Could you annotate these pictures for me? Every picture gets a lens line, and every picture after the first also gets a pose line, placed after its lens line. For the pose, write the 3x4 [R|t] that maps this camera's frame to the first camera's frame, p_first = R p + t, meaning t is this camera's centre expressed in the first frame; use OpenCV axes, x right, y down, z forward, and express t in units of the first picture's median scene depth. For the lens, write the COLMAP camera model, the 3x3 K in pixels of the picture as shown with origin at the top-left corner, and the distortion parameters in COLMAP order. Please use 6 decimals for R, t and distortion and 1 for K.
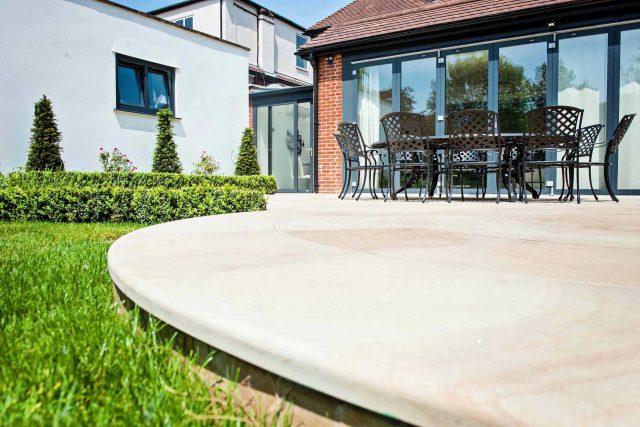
lens RADIAL K [[507.7, 0, 320.0], [0, 507.7, 213.5], [0, 0, 1]] dist [-0.005215, 0.001460]
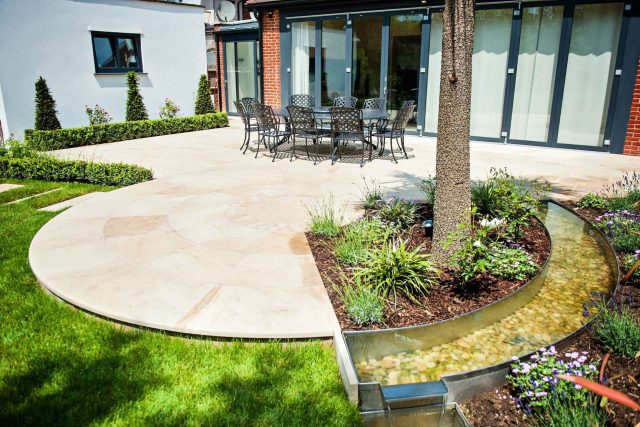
lens RADIAL K [[507.7, 0, 320.0], [0, 507.7, 213.5], [0, 0, 1]] dist [-0.005215, 0.001460]
pose [[0.997321, 0.020803, -0.070129, 0.297485], [-0.004015, 0.972830, 0.231485, -0.150423], [0.073040, -0.230583, 0.970307, -0.363488]]
